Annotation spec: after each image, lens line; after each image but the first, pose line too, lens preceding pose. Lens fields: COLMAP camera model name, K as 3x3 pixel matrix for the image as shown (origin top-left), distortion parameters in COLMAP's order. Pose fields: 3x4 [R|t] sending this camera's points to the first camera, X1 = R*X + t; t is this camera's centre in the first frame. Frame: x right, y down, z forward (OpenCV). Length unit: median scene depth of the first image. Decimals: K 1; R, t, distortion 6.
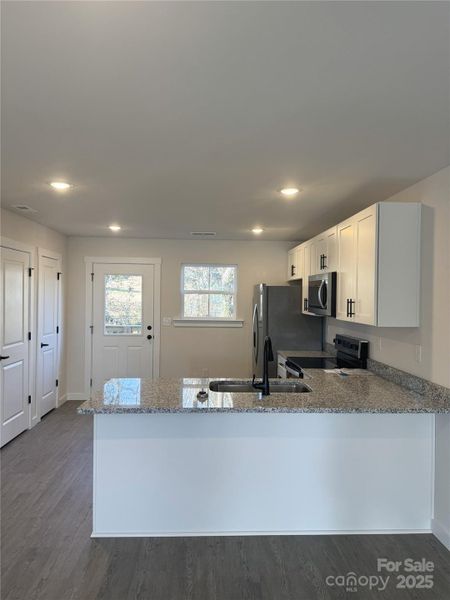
lens RADIAL K [[418.4, 0, 225.0], [0, 418.4, 300.0], [0, 0, 1]] dist [0.121576, -0.140635]
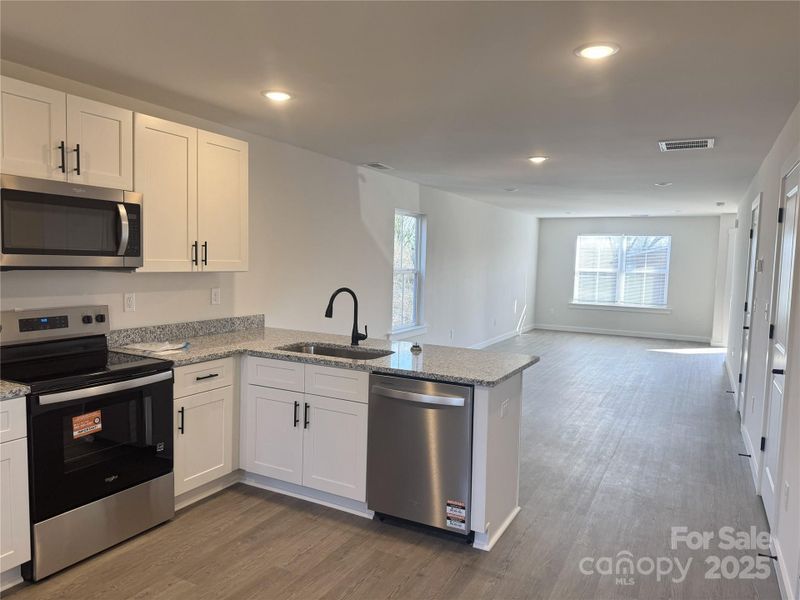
lens RADIAL K [[561.3, 0, 412.1], [0, 561.3, 298.7], [0, 0, 1]] dist [0.052116, -0.072195]
pose [[-0.864850, -0.075010, 0.496394, -0.473351], [-0.035776, 0.995469, 0.088095, -0.003159], [-0.500753, 0.058430, -0.863616, 1.474144]]
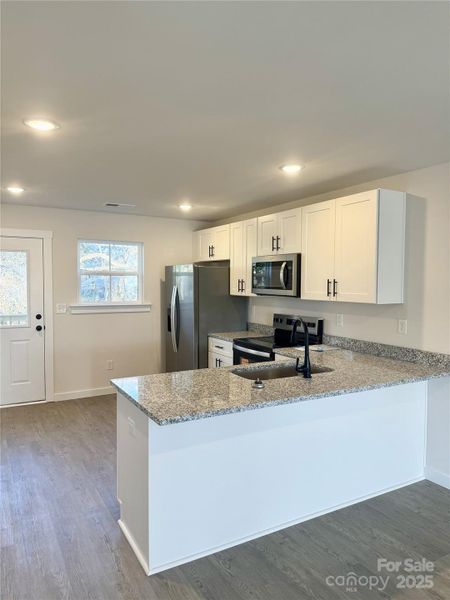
lens RADIAL K [[418.4, 0, 225.0], [0, 418.4, 300.0], [0, 0, 1]] dist [0.121576, -0.140635]
pose [[0.890135, -0.028439, 0.454809, -0.366932], [0.009144, 0.998965, 0.044568, 0.000216], [-0.455605, -0.035513, 0.889473, 0.160516]]
